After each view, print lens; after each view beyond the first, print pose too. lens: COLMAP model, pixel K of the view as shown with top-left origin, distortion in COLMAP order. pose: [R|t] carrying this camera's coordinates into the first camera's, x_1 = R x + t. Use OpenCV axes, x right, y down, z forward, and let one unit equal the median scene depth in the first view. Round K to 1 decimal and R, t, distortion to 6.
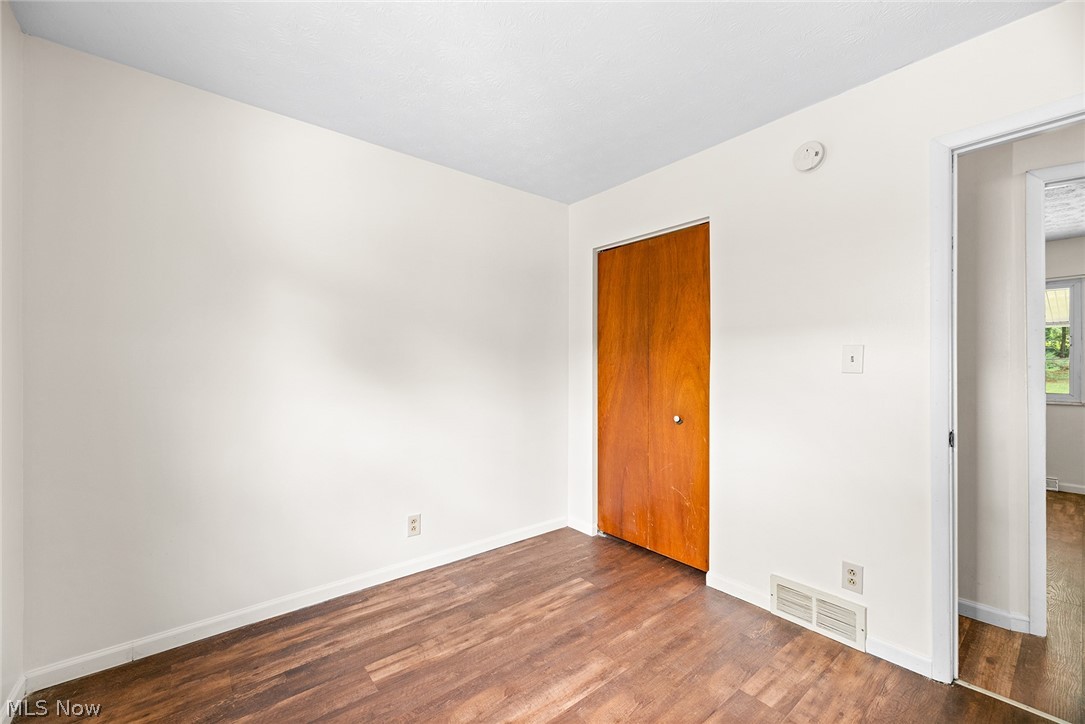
lens RADIAL K [[439.0, 0, 536.4], [0, 439.0, 363.6], [0, 0, 1]] dist [-0.008200, 0.002028]
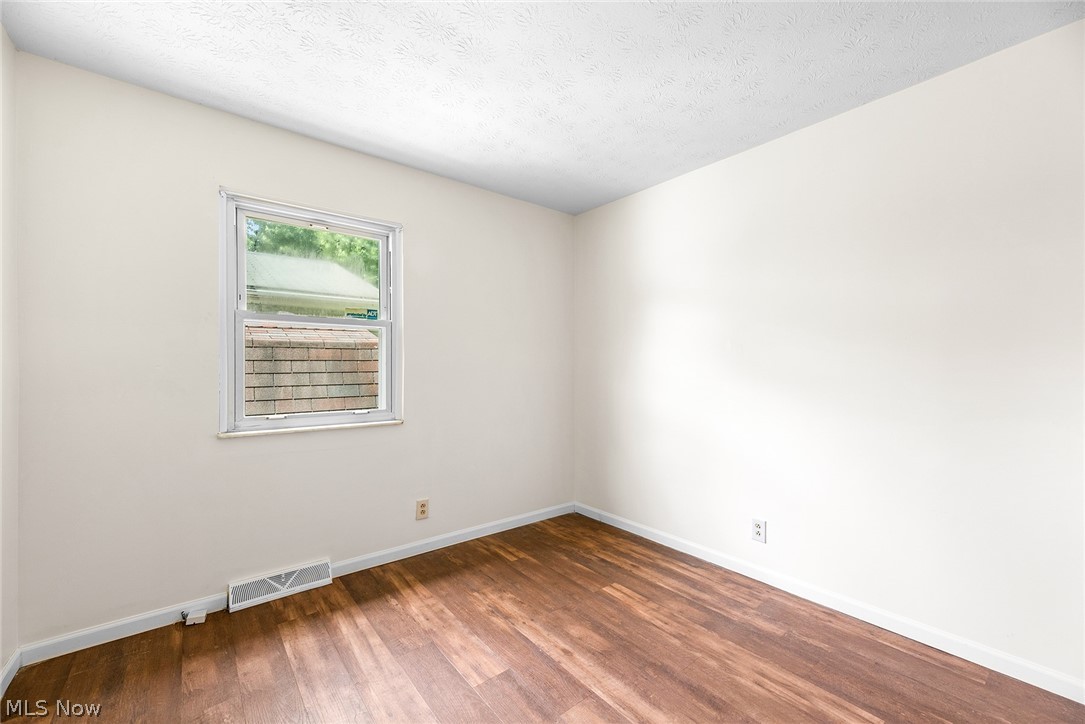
lens RADIAL K [[439.0, 0, 547.3], [0, 439.0, 366.8], [0, 0, 1]] dist [-0.008200, 0.002028]
pose [[-0.002375, 0.000021, -0.999997, 0.828485], [0.005916, 0.999983, 0.000007, 0.013318], [0.999980, -0.005916, -0.002375, 0.670191]]
